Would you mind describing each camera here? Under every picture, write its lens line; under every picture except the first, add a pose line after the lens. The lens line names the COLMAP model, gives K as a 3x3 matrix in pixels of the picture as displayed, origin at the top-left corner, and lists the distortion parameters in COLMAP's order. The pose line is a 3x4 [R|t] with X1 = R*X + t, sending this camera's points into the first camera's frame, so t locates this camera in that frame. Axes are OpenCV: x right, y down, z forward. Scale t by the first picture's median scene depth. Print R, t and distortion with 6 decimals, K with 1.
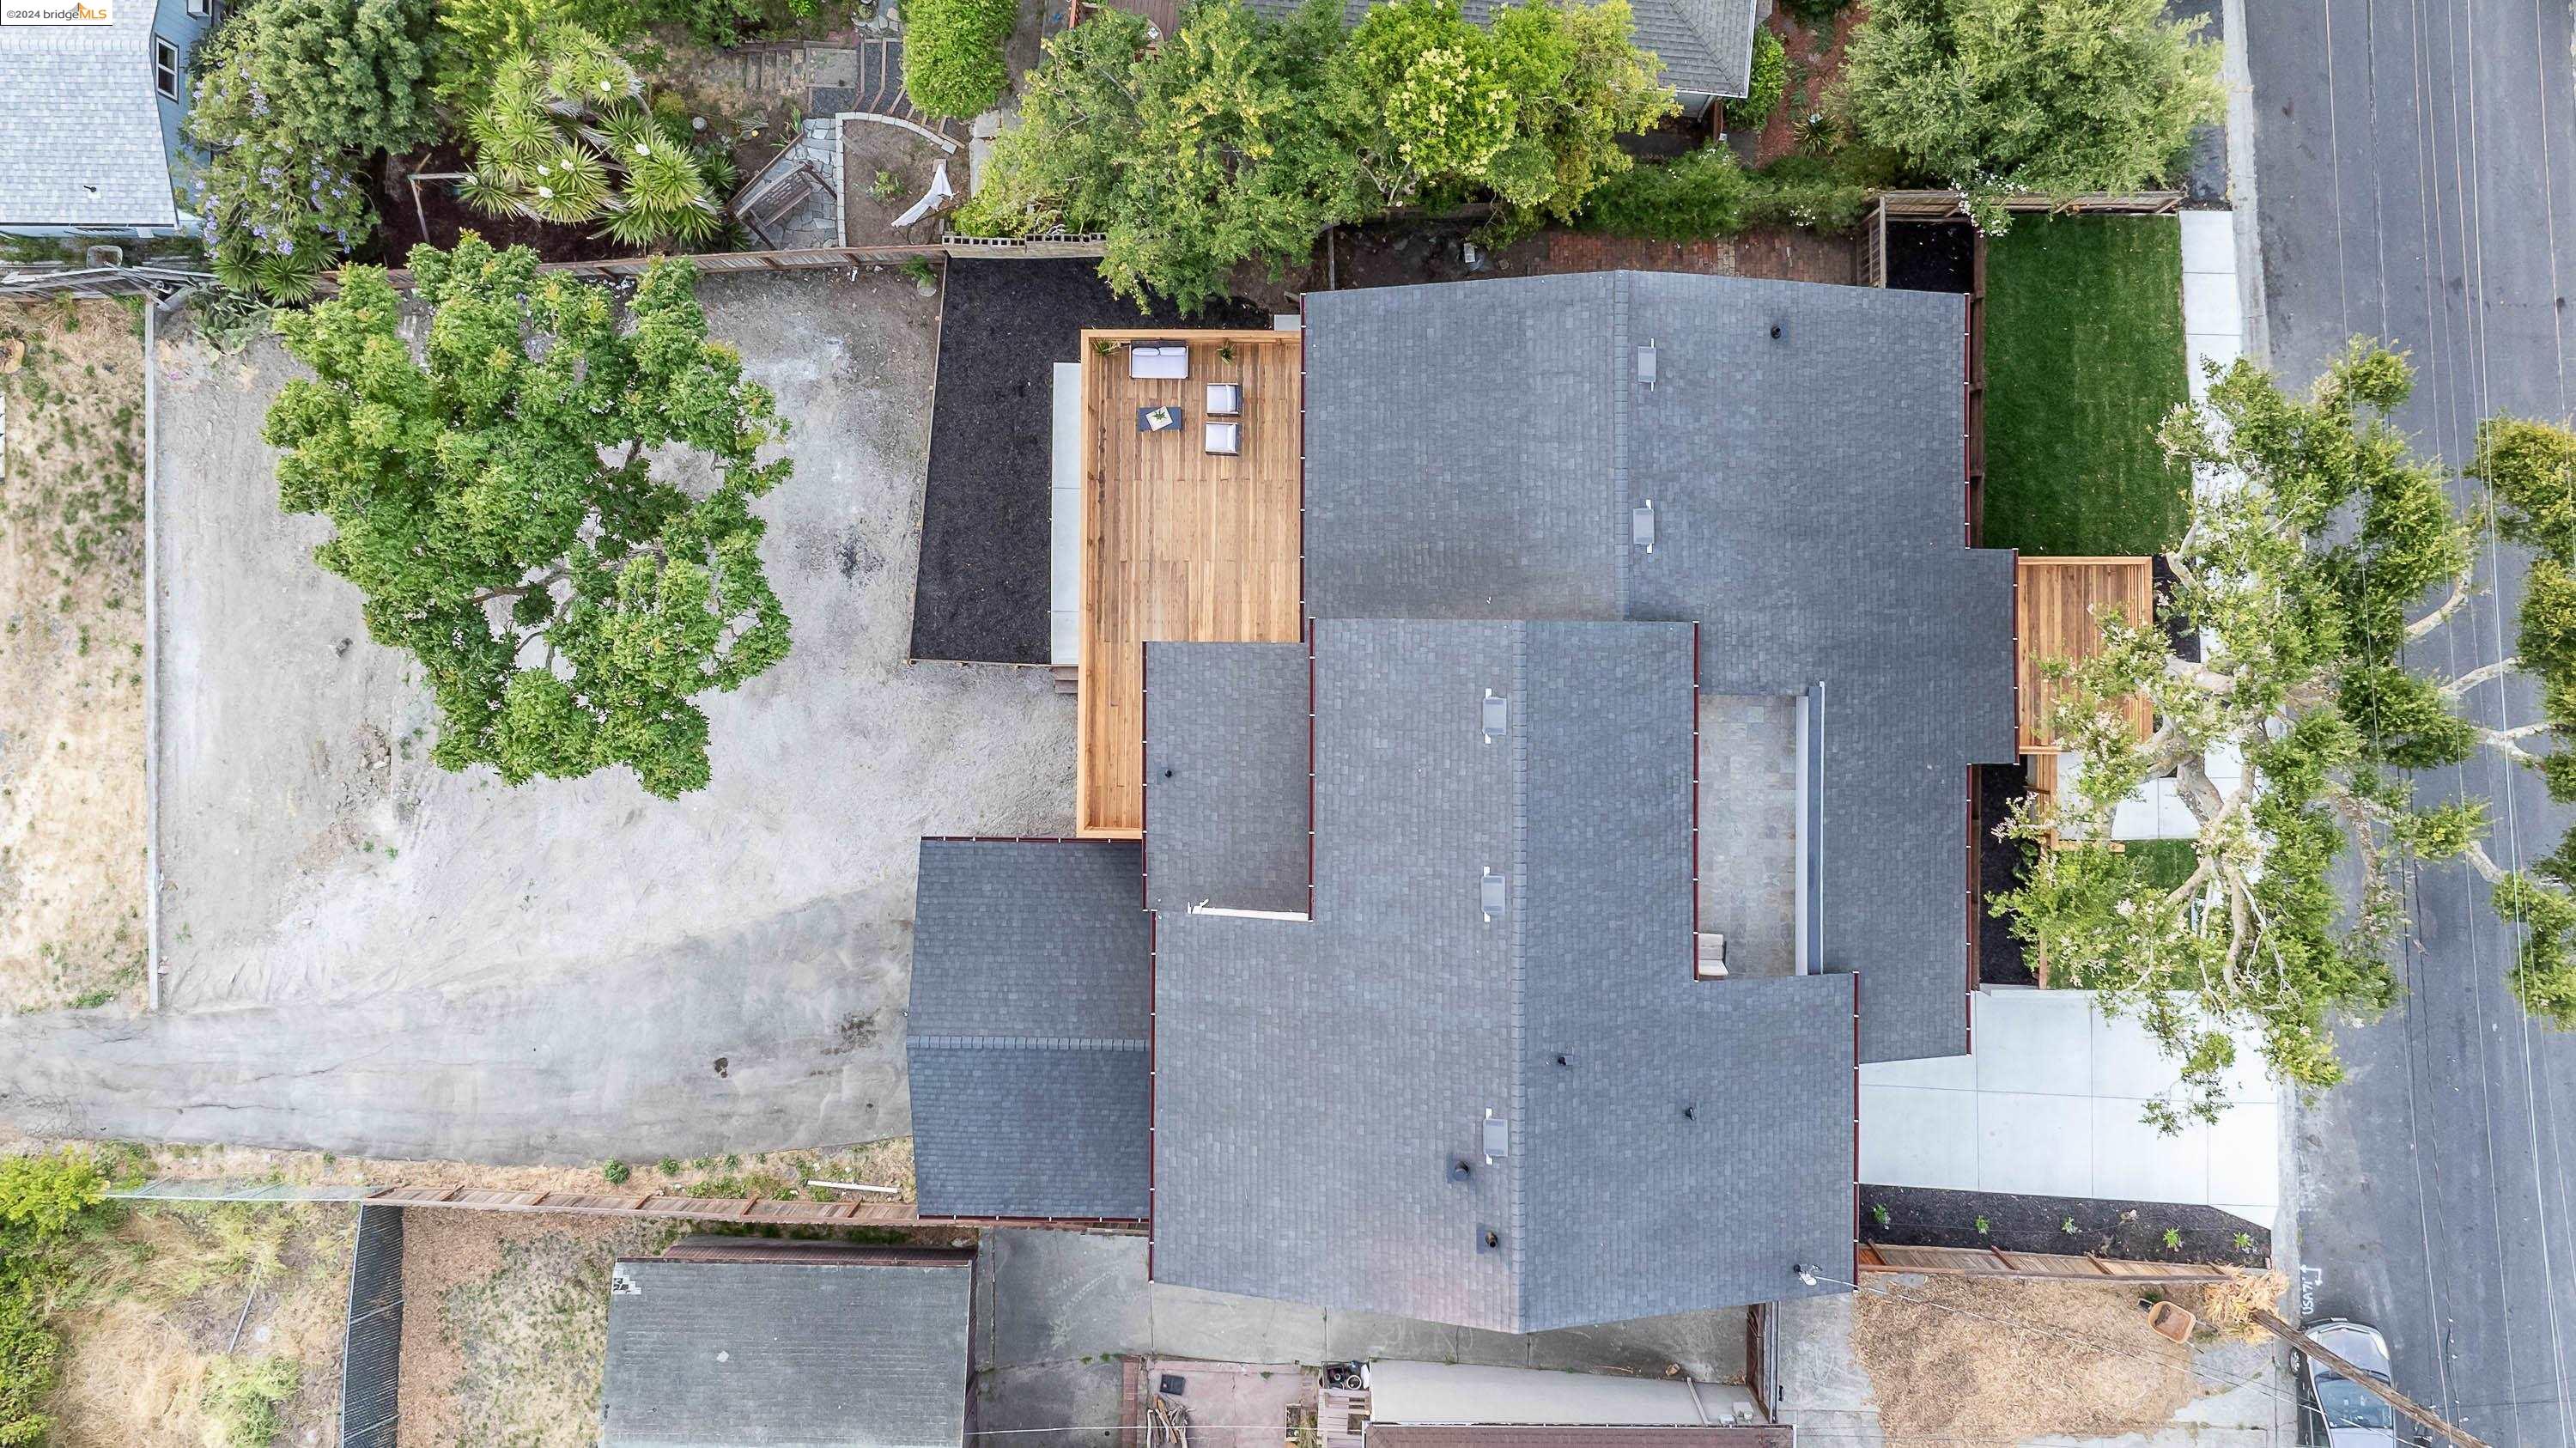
lens RADIAL K [[1856.1, 0, 1391.0], [0, 1856.1, 688.9], [0, 0, 1]] dist [0.021929, 0.000765]
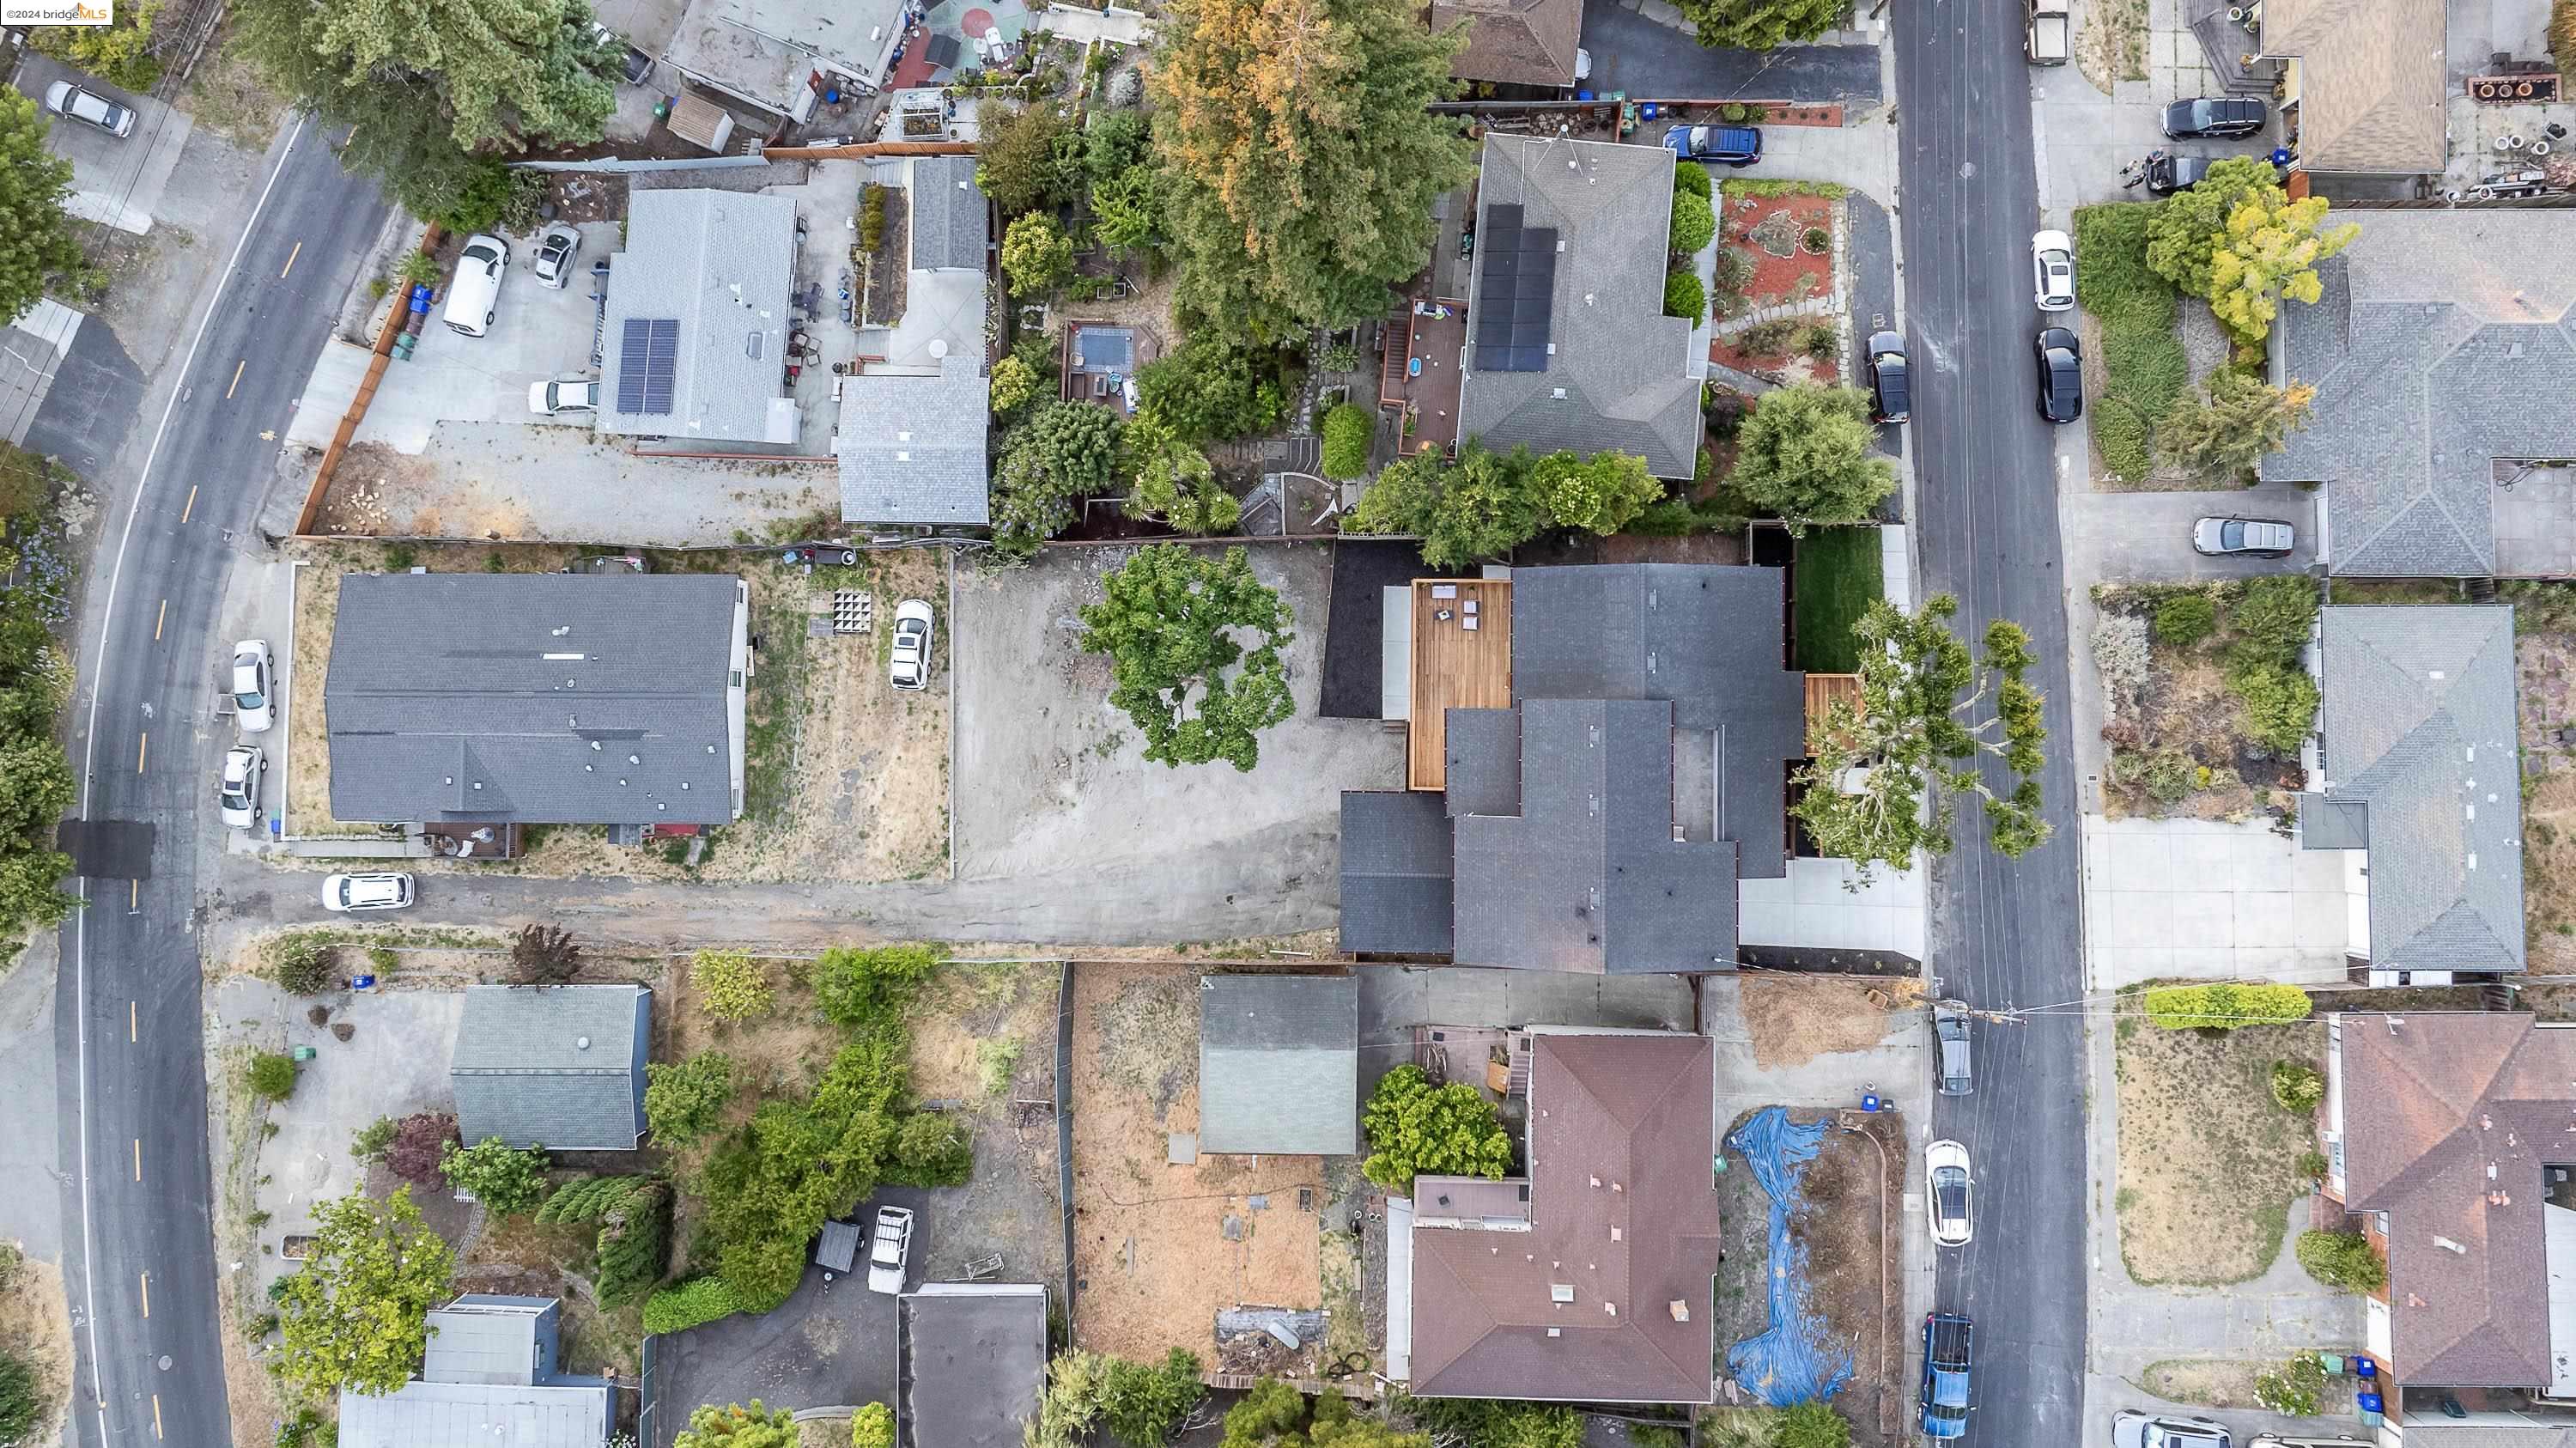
lens RADIAL K [[1869.9, 0, 1288.0], [0, 1869.9, 724.0], [0, 0, 1]] dist [0.074426, 0.000791]
pose [[0.999541, 0.002798, -0.030155, -0.248027], [-0.003599, 0.999641, -0.026539, 0.057708], [0.030070, 0.026636, 0.999193, -1.379380]]
